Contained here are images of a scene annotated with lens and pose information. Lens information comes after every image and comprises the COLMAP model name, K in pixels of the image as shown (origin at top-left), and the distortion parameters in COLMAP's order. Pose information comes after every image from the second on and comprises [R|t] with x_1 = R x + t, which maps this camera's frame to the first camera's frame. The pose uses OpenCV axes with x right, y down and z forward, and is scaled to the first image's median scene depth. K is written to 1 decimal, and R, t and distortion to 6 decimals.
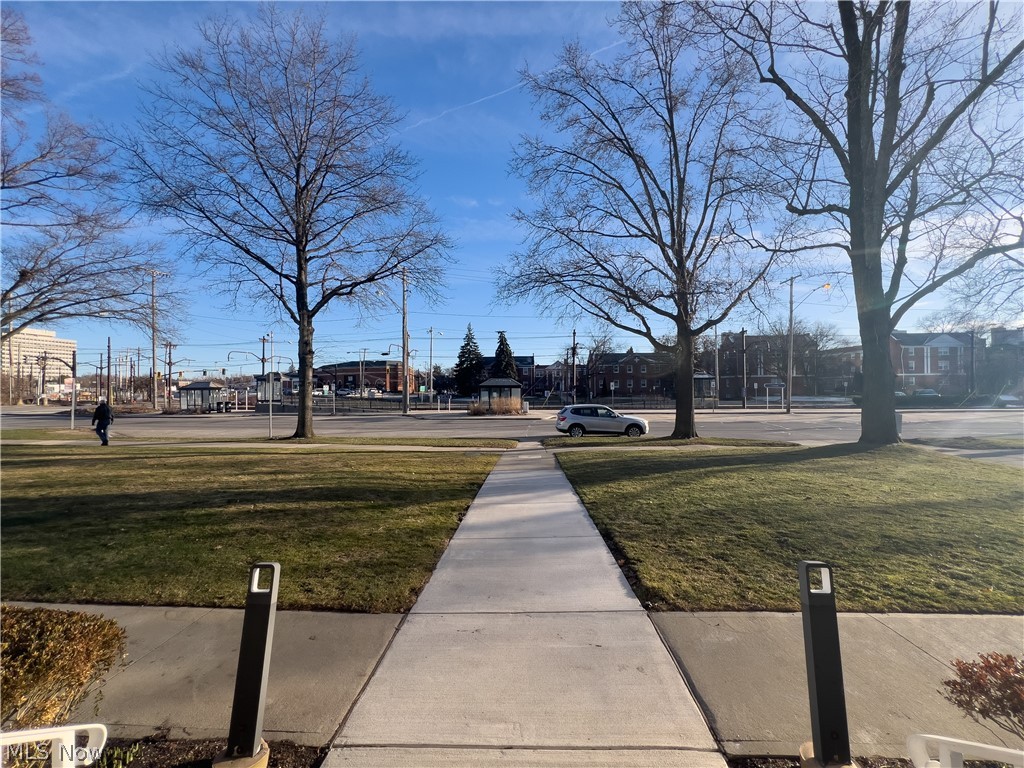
lens RADIAL K [[408.6, 0, 512.0], [0, 408.6, 384.0], [0, 0, 1]] dist [-0.001645, -0.000053]
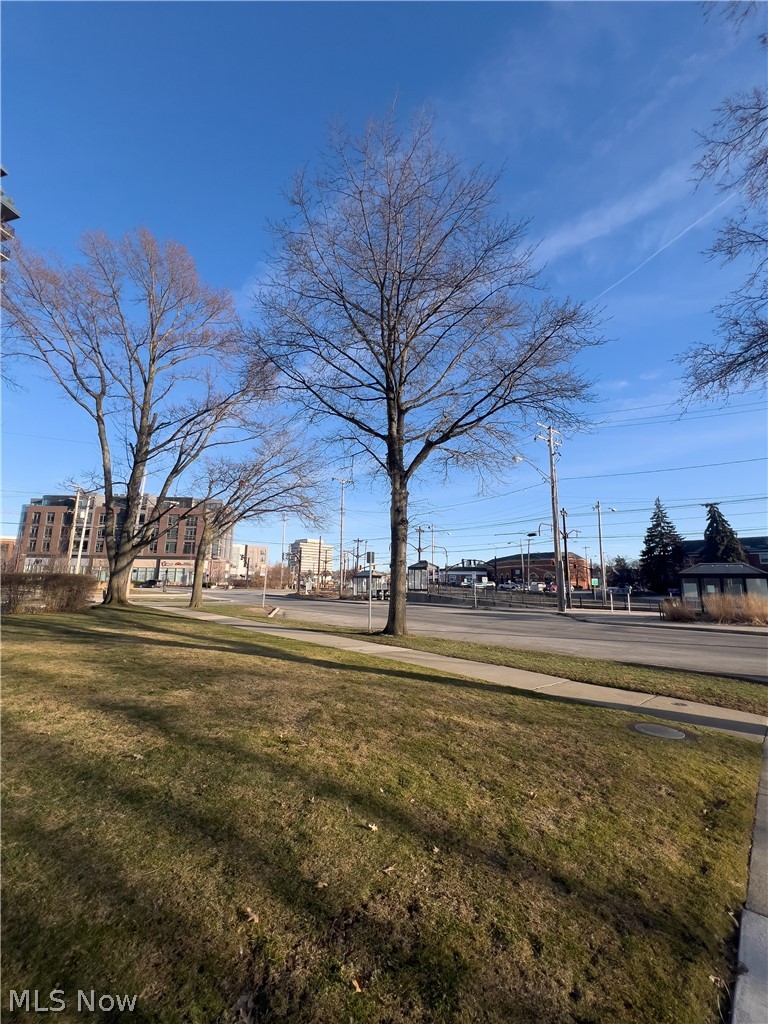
lens RADIAL K [[408.6, 0, 384.0], [0, 408.6, 512.0], [0, 0, 1]] dist [-0.001645, -0.000053]
pose [[0.760878, -0.094977, -0.641907, -0.010814], [-0.011069, 0.987187, -0.159186, 0.014429], [0.648801, 0.128226, 0.750077, 0.200637]]
